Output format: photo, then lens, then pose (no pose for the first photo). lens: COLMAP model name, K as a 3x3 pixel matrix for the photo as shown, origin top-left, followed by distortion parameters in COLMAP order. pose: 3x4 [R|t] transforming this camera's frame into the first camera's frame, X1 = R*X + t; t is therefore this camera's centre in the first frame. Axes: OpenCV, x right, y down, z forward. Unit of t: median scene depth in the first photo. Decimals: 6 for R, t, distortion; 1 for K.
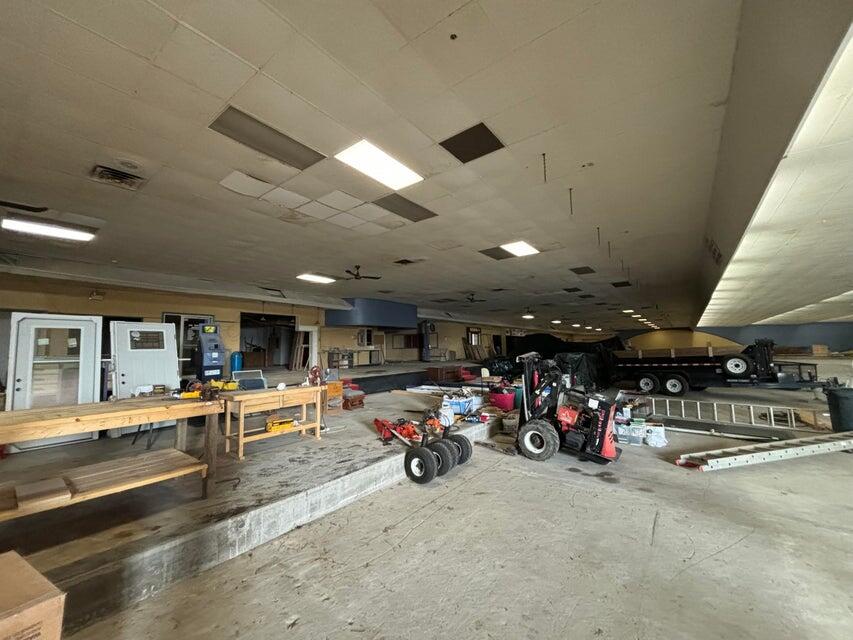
lens RADIAL K [[342.8, 0, 425.2], [0, 342.8, 318.8], [0, 0, 1]] dist [-0.000859, 0.001070]
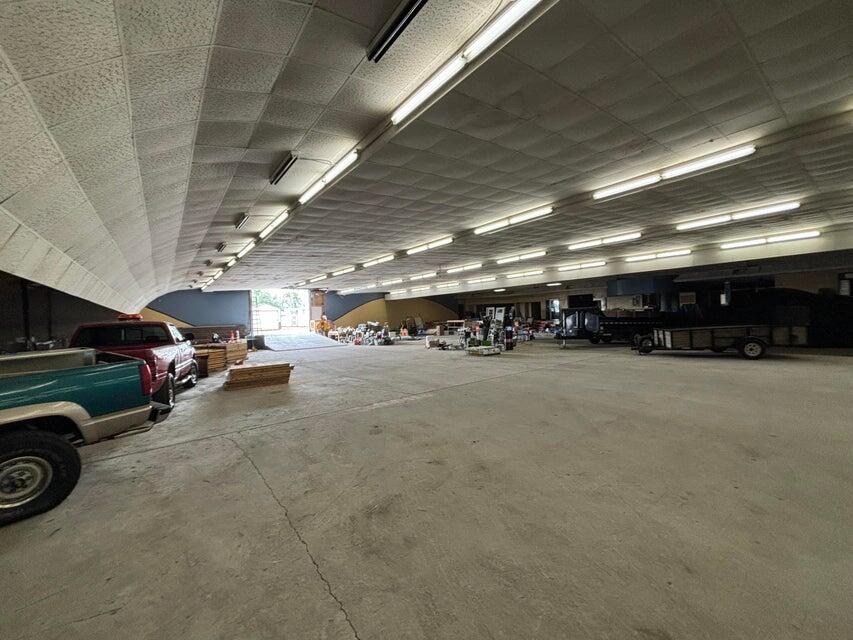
lens RADIAL K [[338.3, 0, 426.5], [0, 338.3, 320.0], [0, 0, 1]] dist [0.001022, -0.002633]
pose [[-0.255833, 0.036102, -0.966047, 0.892950], [0.120456, 0.992705, 0.005198, 0.007017], [0.959187, -0.115037, -0.258315, 0.238740]]
